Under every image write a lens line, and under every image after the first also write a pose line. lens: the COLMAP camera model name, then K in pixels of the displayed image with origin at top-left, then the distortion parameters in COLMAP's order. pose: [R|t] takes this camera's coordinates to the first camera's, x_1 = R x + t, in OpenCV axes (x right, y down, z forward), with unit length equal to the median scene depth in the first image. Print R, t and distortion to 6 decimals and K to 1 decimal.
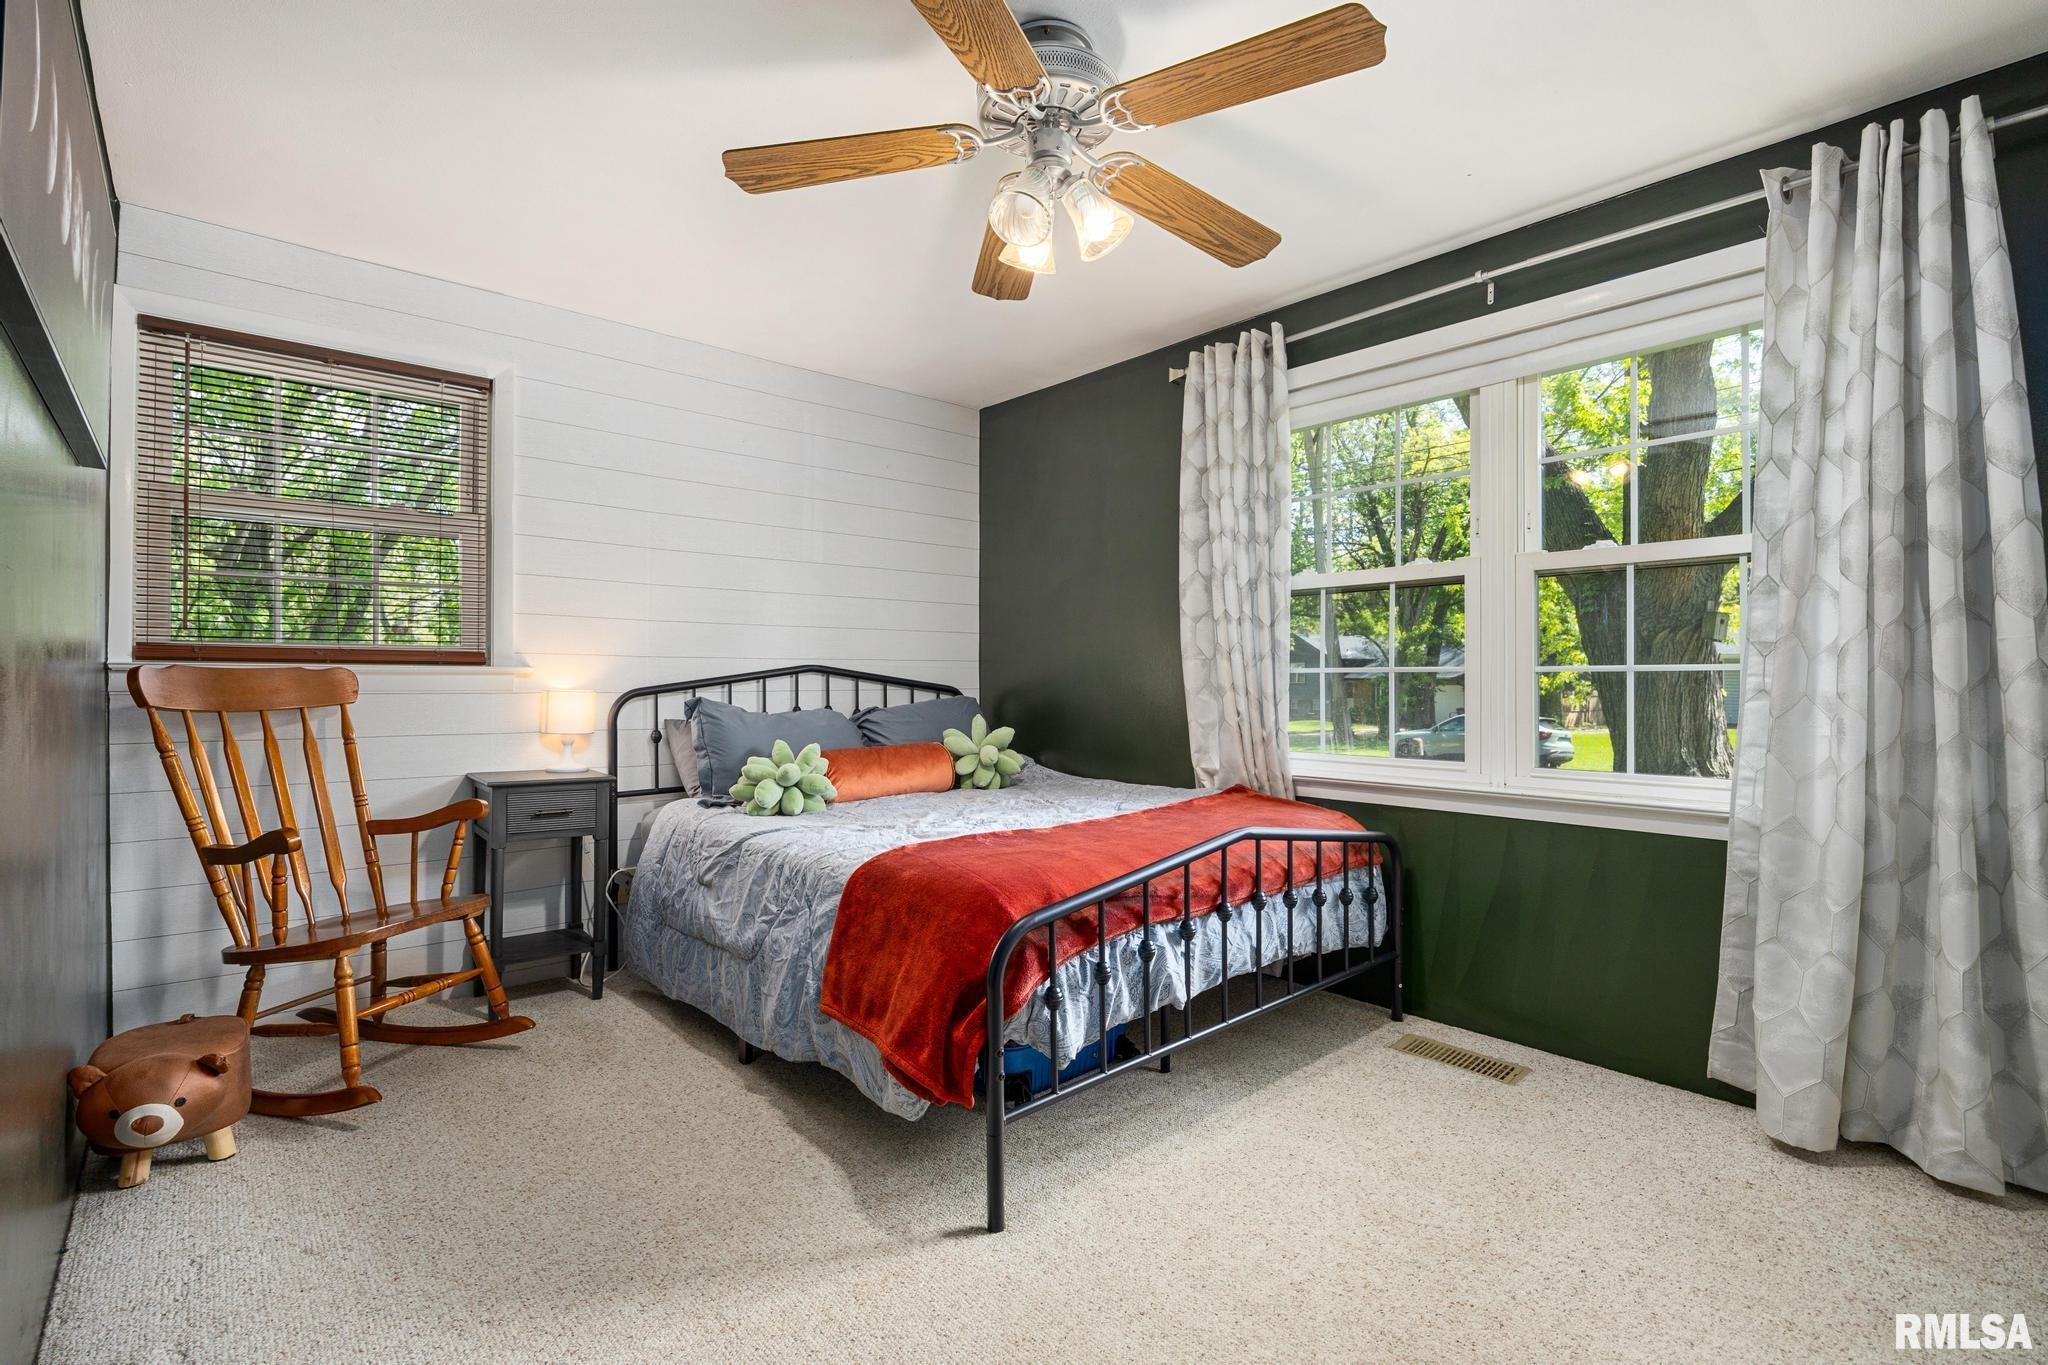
lens RADIAL K [[924.3, 0, 1026.9], [0, 924.3, 678.6], [0, 0, 1]] dist [-0.013366, -0.000451]
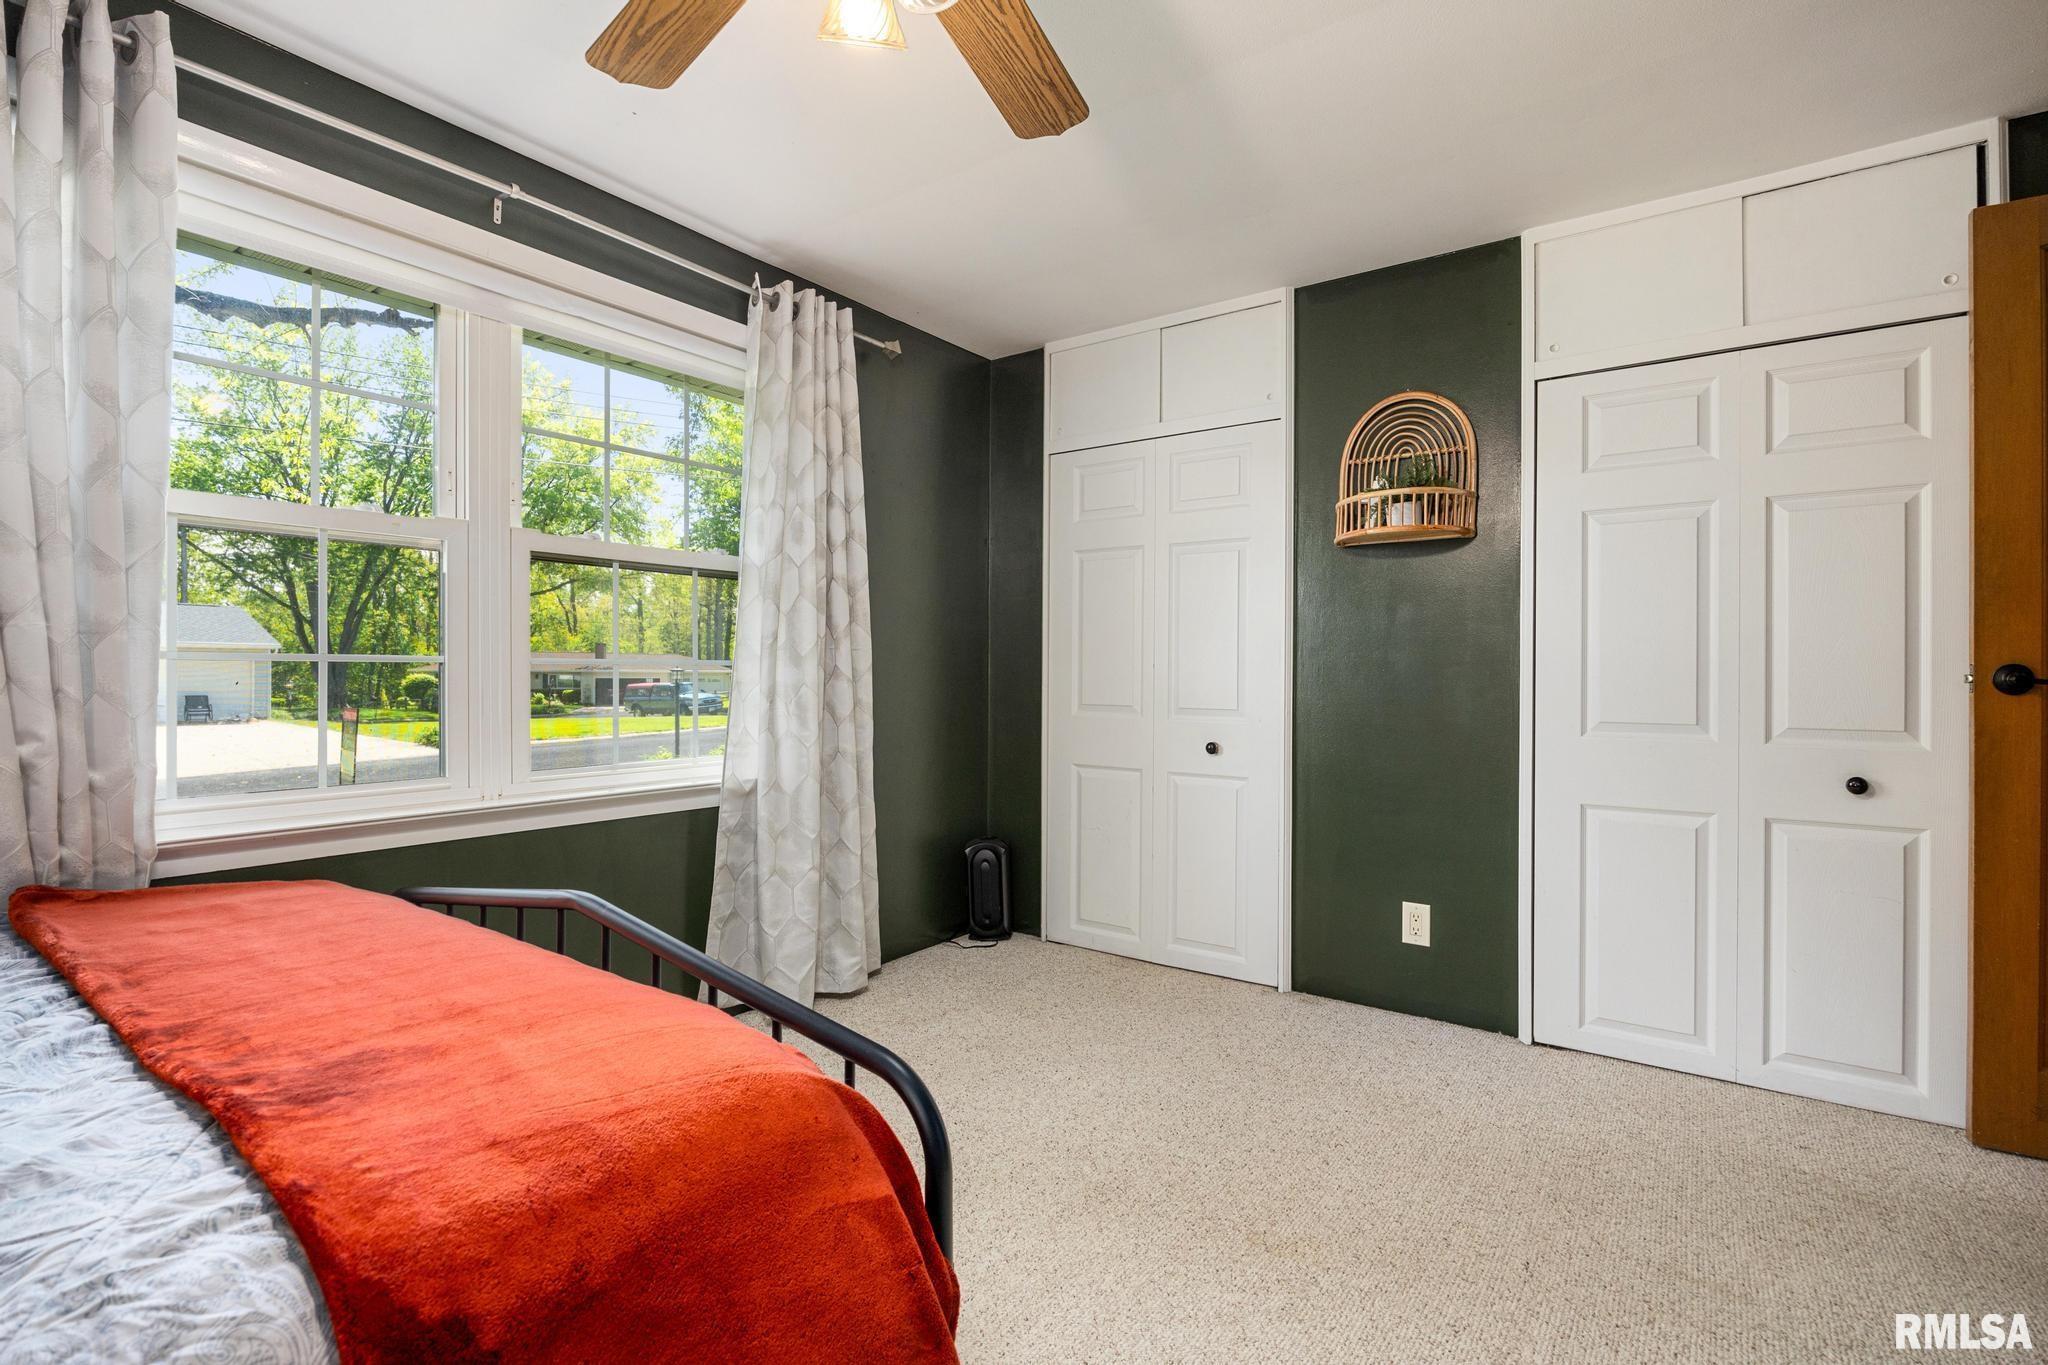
lens RADIAL K [[924.3, 0, 1027.5], [0, 924.3, 676.8], [0, 0, 1]] dist [-0.013366, -0.000451]
pose [[-0.220802, -0.001169, 0.975318, -0.424647], [-0.005794, 0.999983, -0.000113, 0.003213], [-0.975301, -0.005676, -0.220805, 0.722849]]
